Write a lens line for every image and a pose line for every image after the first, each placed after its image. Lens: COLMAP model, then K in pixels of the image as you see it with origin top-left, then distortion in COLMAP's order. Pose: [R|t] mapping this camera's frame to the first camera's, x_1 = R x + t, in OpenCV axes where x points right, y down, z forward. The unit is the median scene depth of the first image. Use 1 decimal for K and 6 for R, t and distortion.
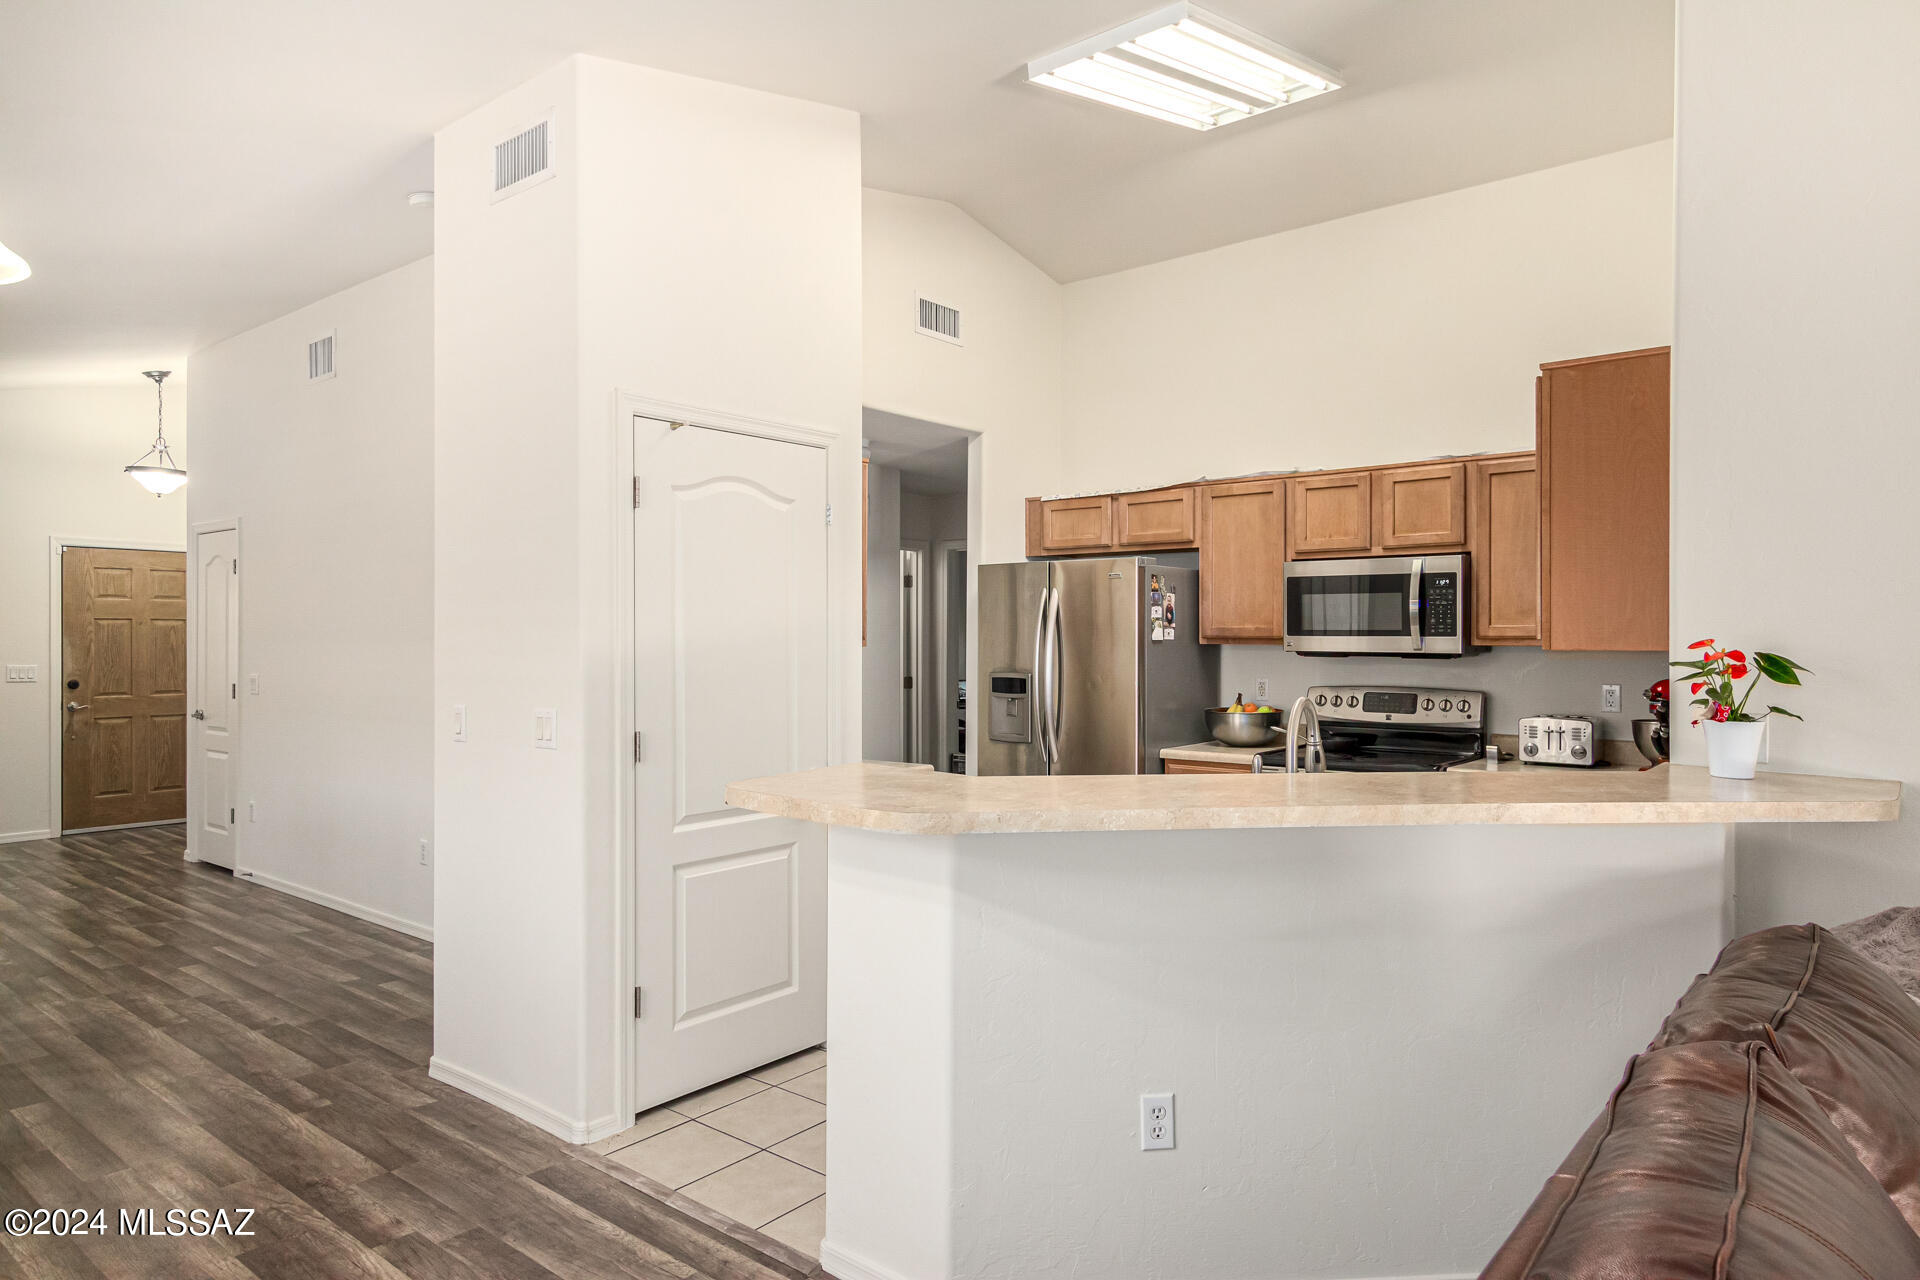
lens RADIAL K [[1133.3, 0, 986.6], [0, 1133.3, 643.3], [0, 0, 1]] dist [0.002657, 0.002940]
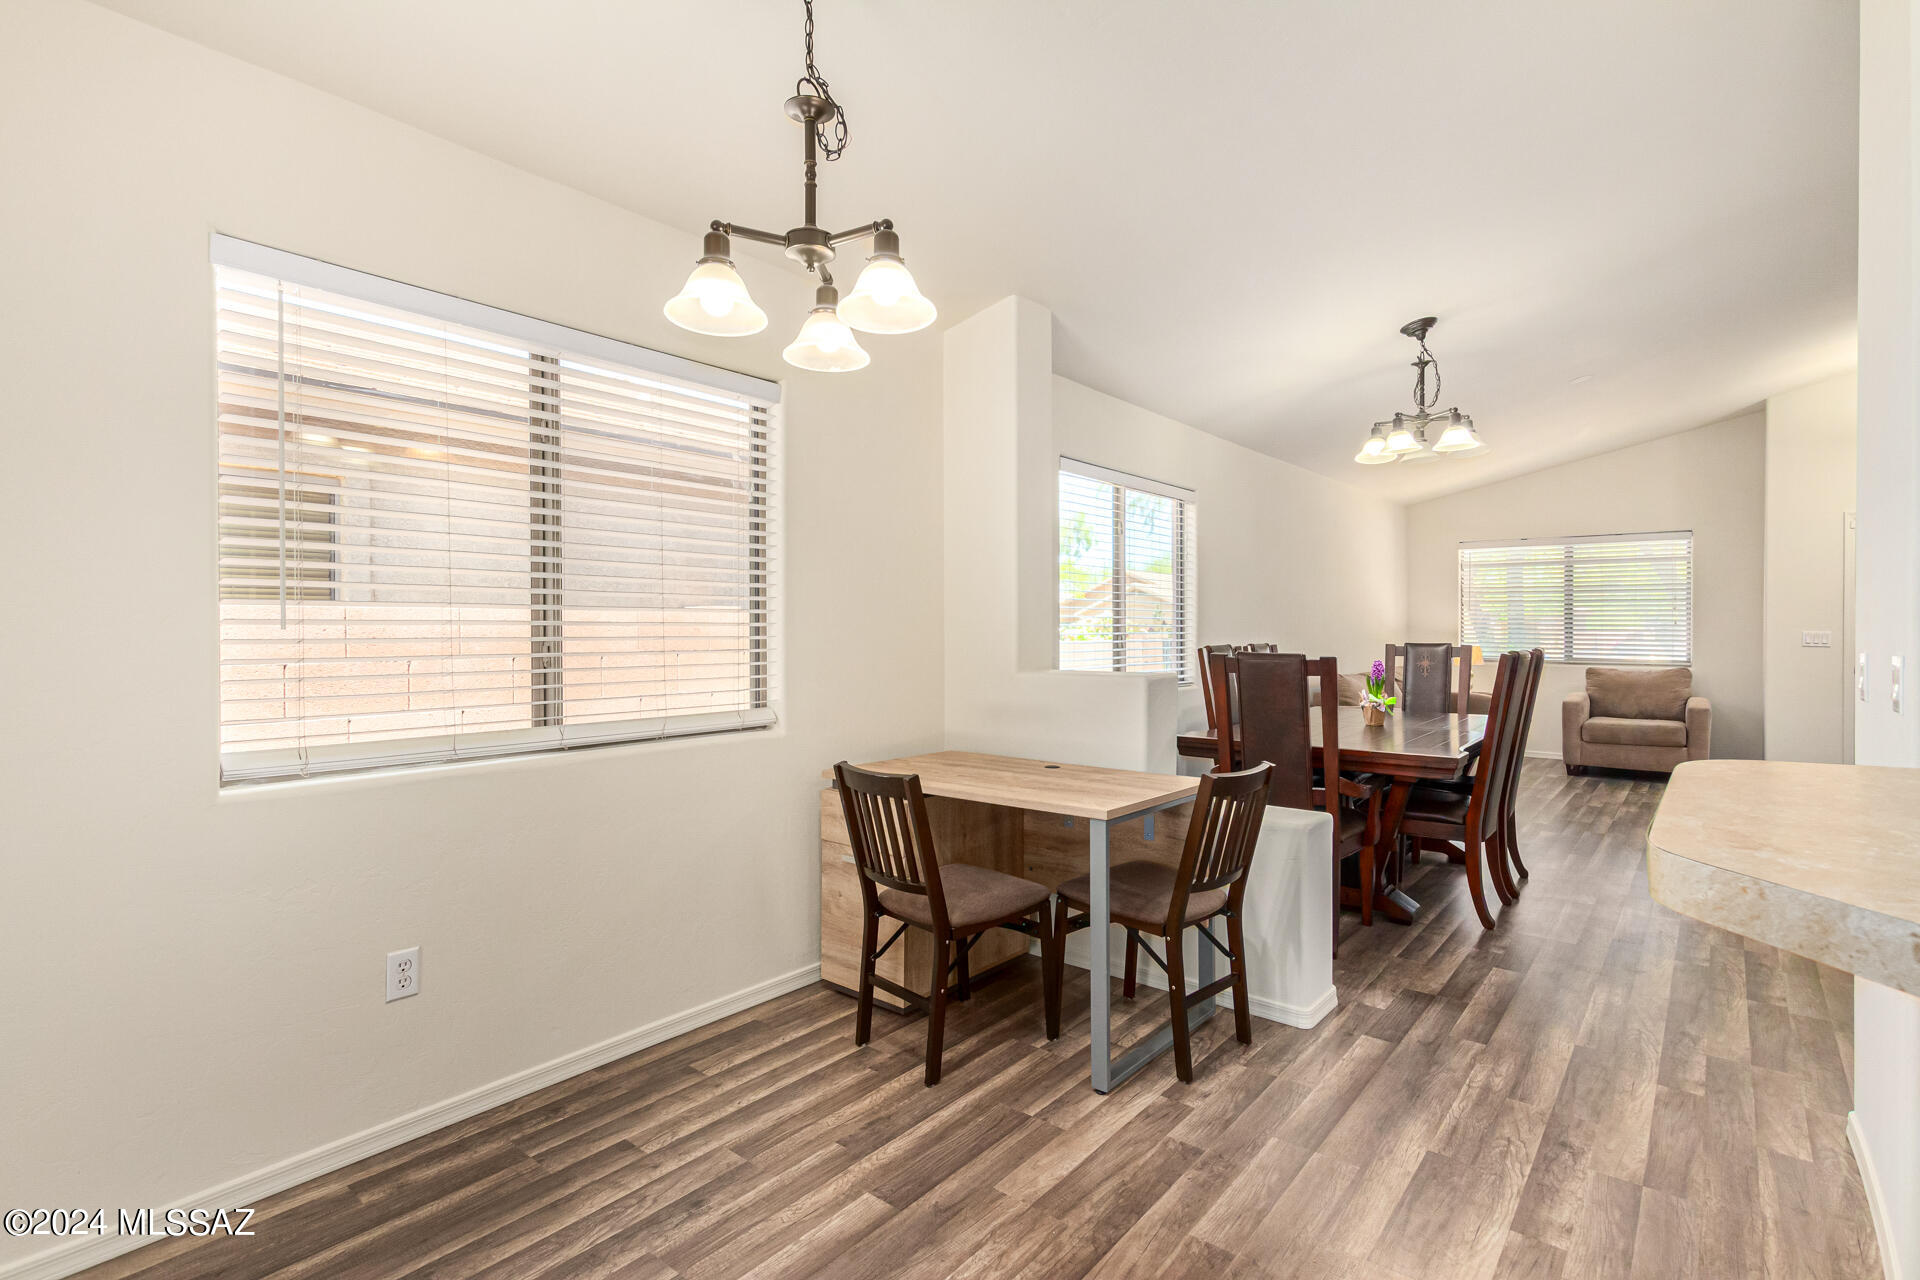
lens RADIAL K [[908.5, 0, 952.9], [0, 908.5, 634.5], [0, 0, 1]] dist [-0.001988, -0.009828]
pose [[-0.039926, 0.005580, -0.999187, 0.093900], [-0.002886, 0.999980, 0.005700, 0.030701], [0.999198, 0.003111, -0.039909, 0.299635]]
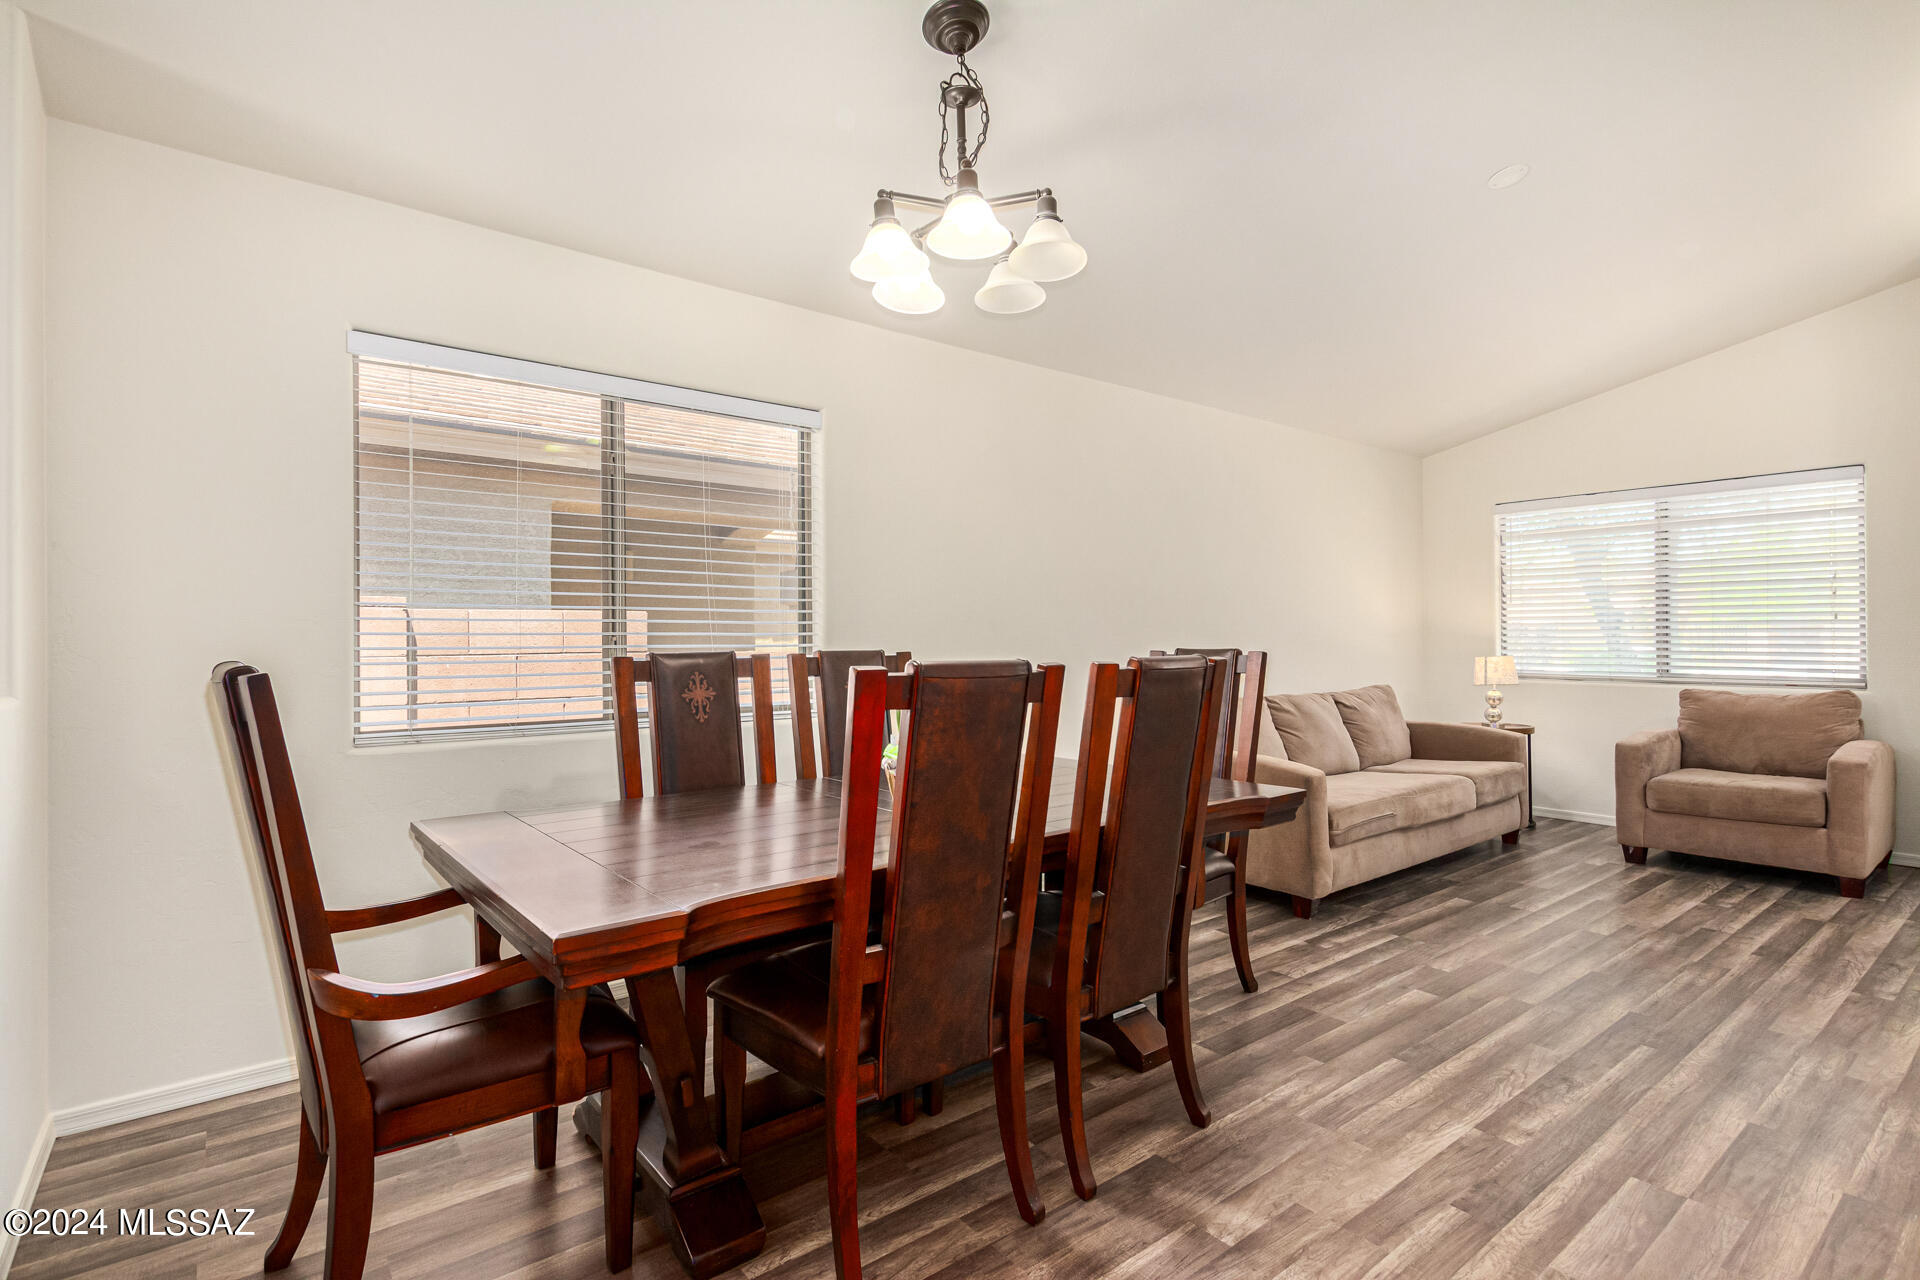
lens RADIAL K [[929.7, 0, 970.7], [0, 929.7, 633.5], [0, 0, 1]] dist [0.024827, -0.012890]
pose [[-0.224803, -0.005540, -0.974388, -0.345605], [0.001748, 0.999980, -0.006088, 0.038308], [0.974403, -0.003072, -0.224789, 0.814077]]
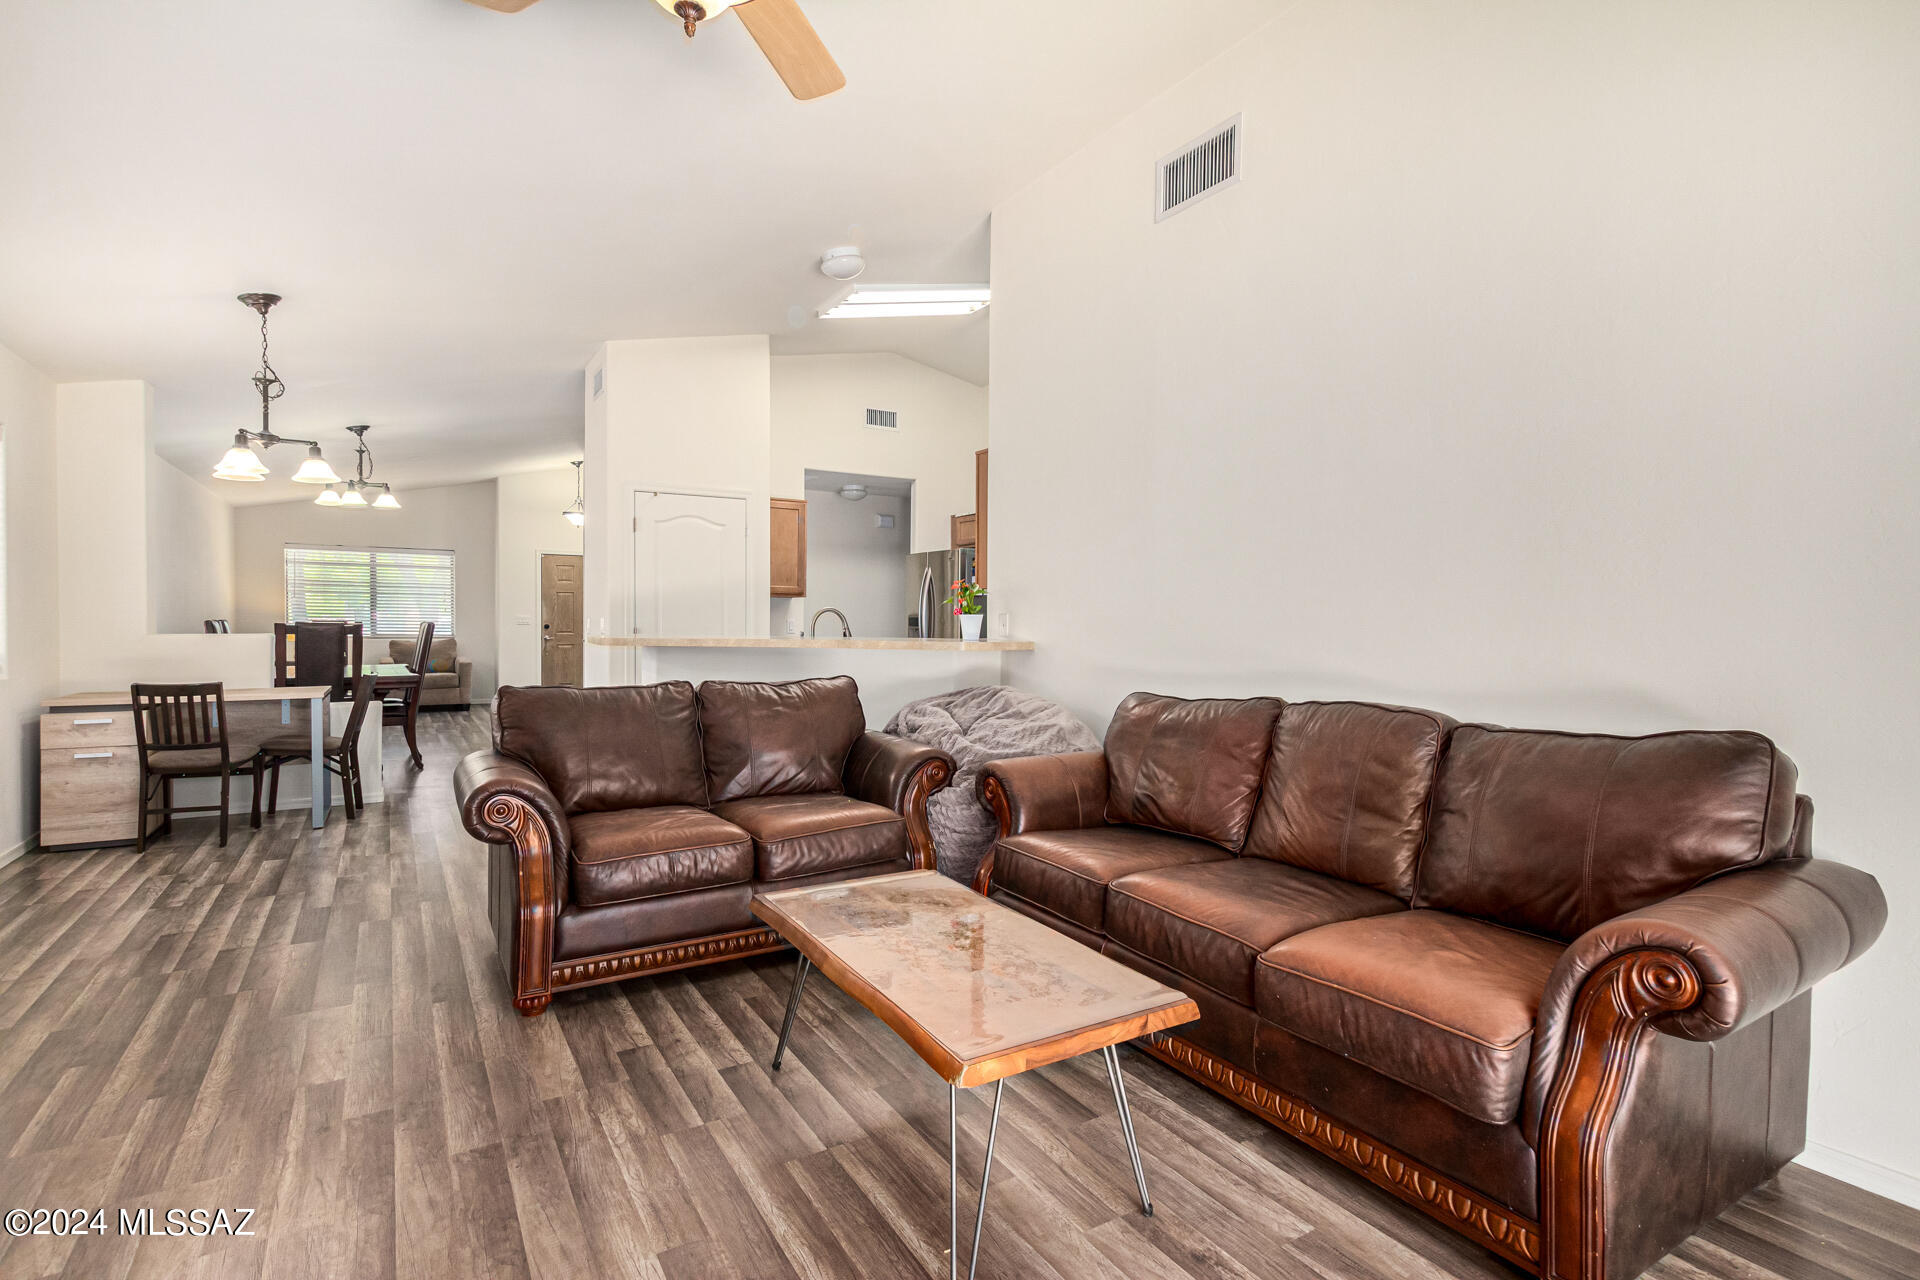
lens RADIAL K [[940.1, 0, 991.2], [0, 940.1, 637.0], [0, 0, 1]] dist [0.018108, -0.011238]
pose [[0.943696, 0.011229, -0.330624, 0.660481], [-0.007574, 0.999895, 0.012340, 0.045004], [0.330728, -0.009141, 0.943682, -0.383067]]
